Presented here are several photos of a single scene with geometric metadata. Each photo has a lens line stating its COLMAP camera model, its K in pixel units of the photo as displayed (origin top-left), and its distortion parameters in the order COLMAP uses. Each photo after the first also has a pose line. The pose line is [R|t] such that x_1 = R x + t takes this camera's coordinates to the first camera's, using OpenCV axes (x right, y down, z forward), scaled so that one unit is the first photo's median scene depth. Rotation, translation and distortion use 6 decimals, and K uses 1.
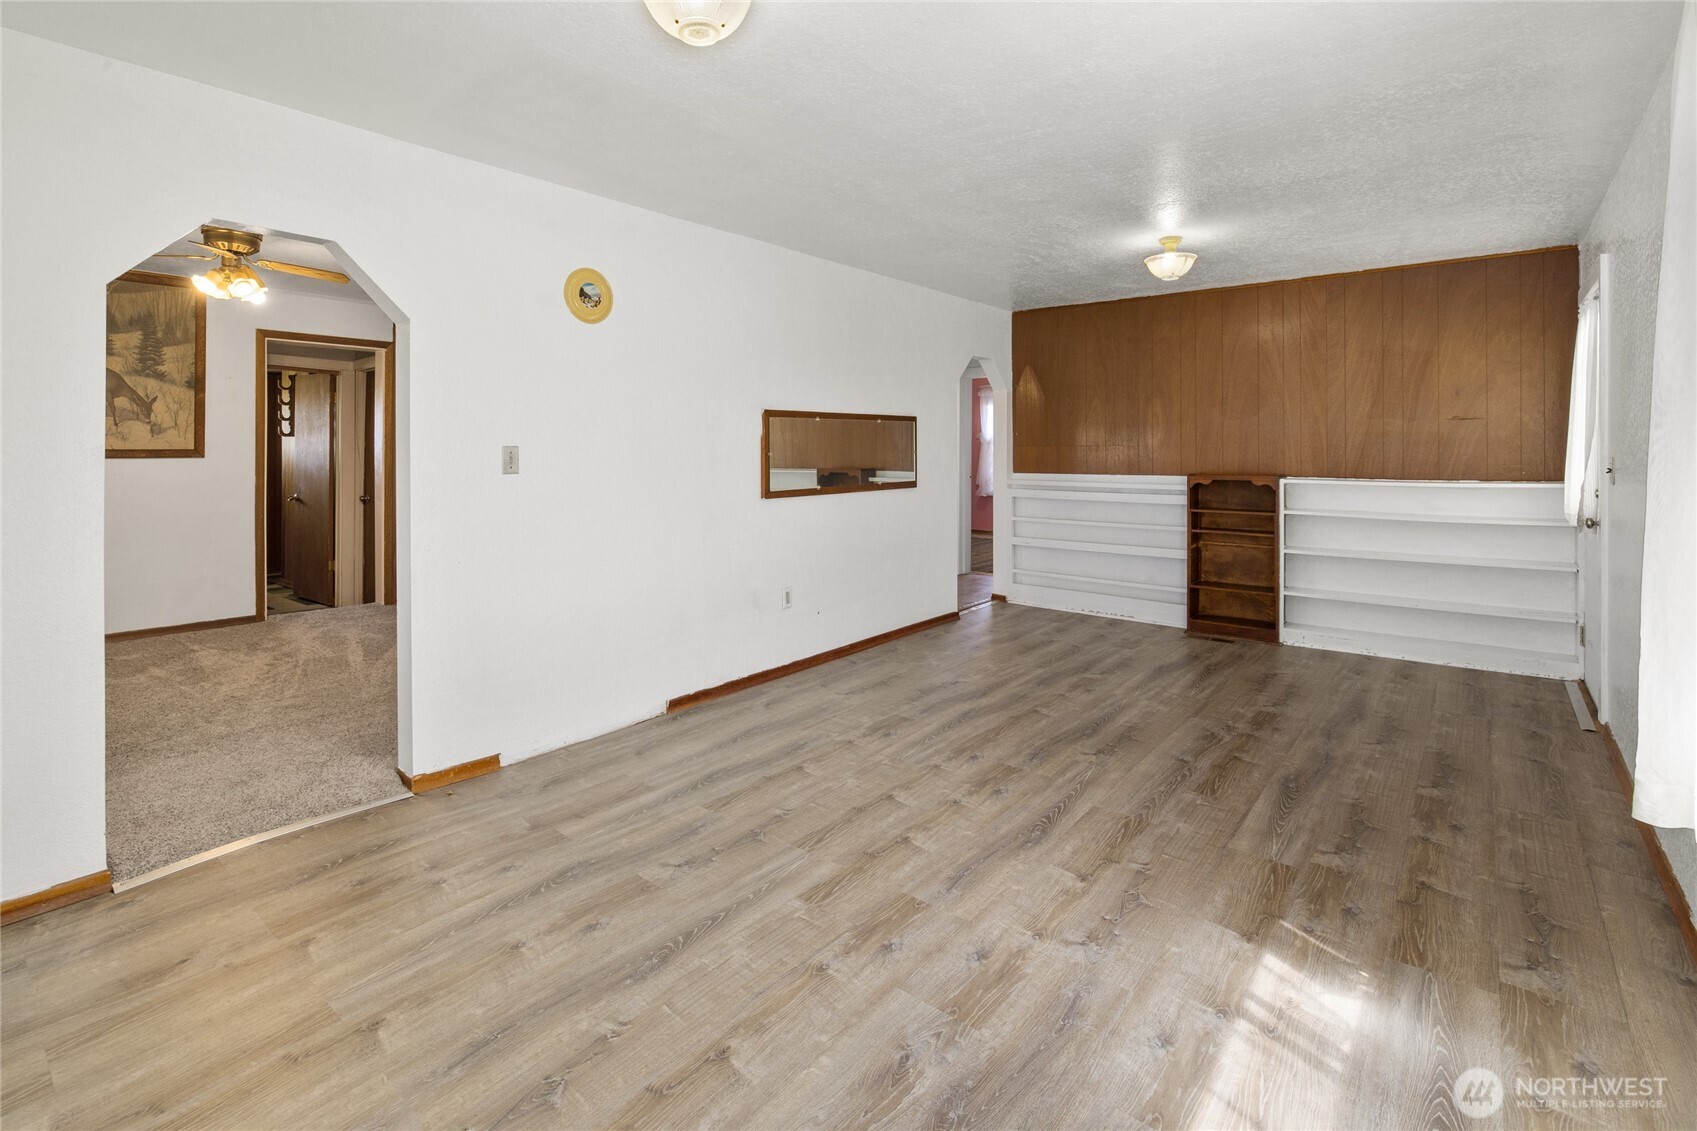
lens RADIAL K [[789.6, 0, 844.4], [0, 789.6, 465.9], [0, 0, 1]] dist [-0.011151, 0.000841]
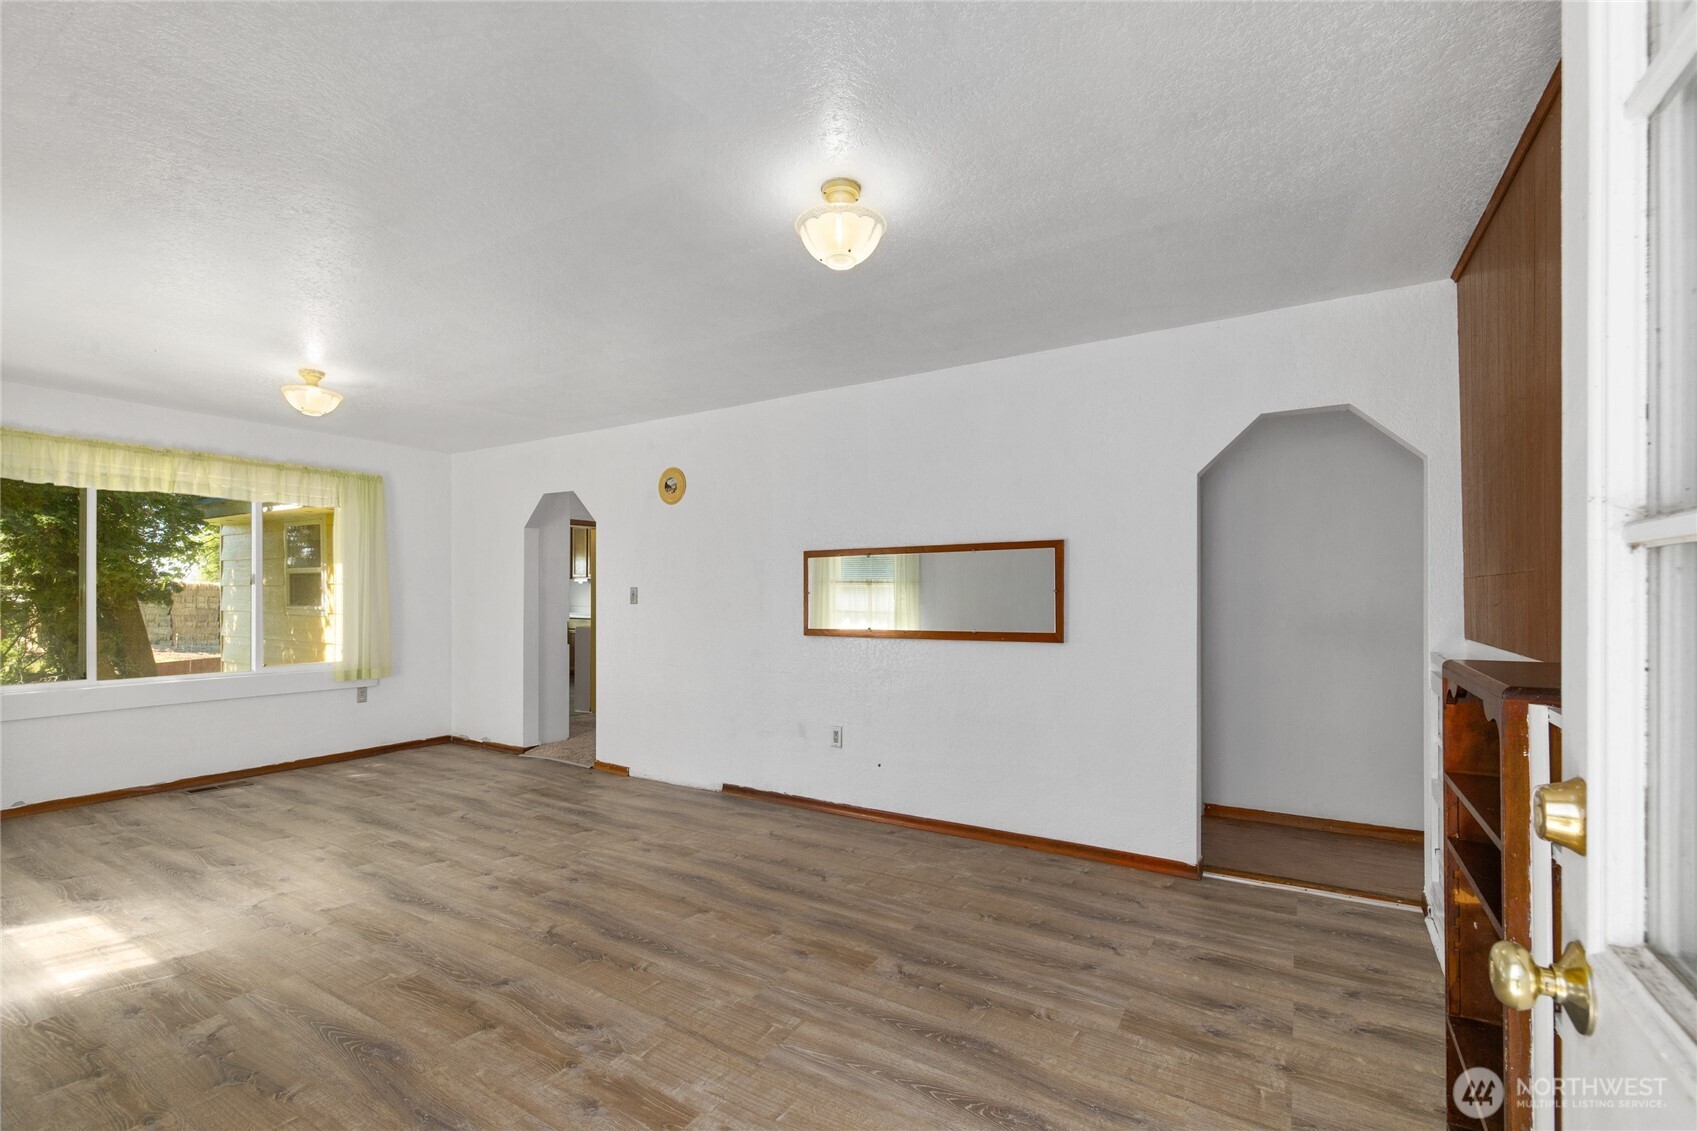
lens RADIAL K [[741.9, 0, 845.9], [0, 741.9, 606.7], [0, 0, 1]] dist [0.000402, -0.000931]
pose [[0.129825, 0.019635, -0.991342, 1.526992], [-0.020710, 0.999639, 0.017088, -0.026100], [0.991321, 0.018312, 0.130185, 1.573144]]
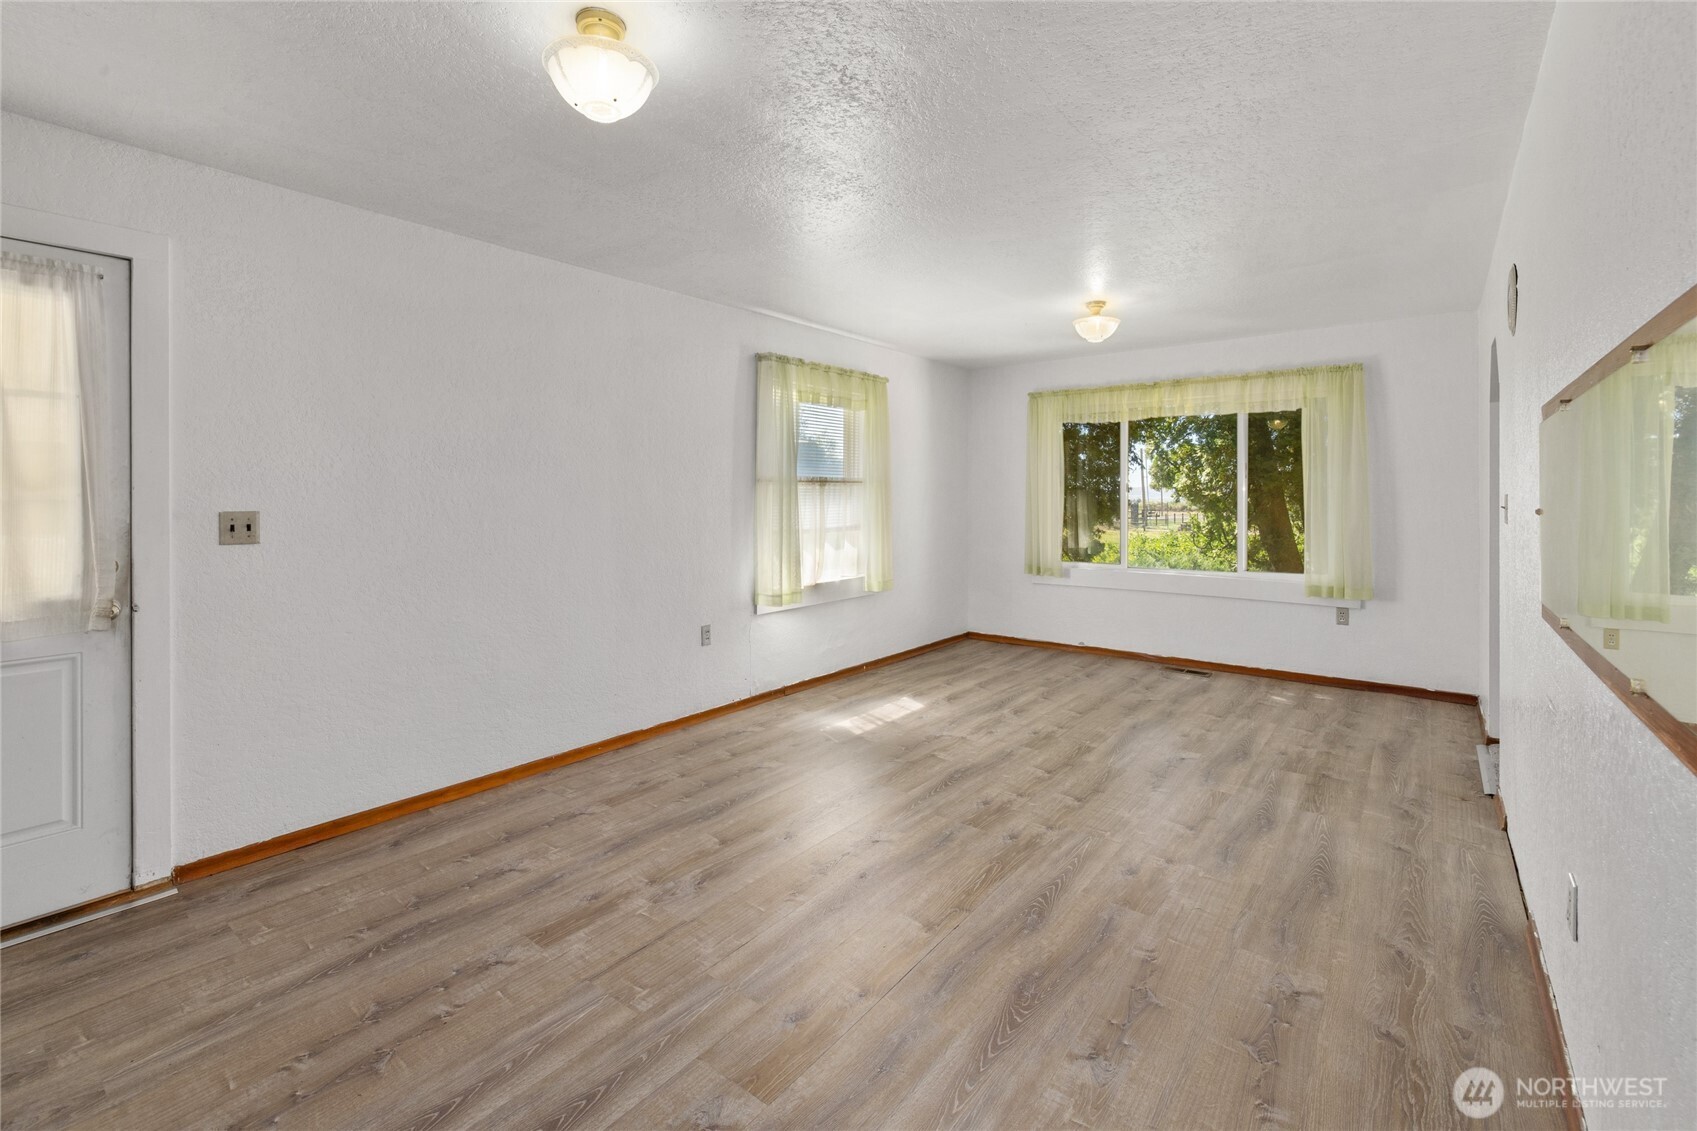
lens RADIAL K [[741.9, 0, 836.3], [0, 741.9, 512.3], [0, 0, 1]] dist [0.000402, -0.000931]
pose [[-0.999953, 0.002845, -0.009246, 0.483480], [0.002441, 0.999053, 0.043443, -0.056944], [0.009361, 0.043418, -0.999013, 2.362369]]
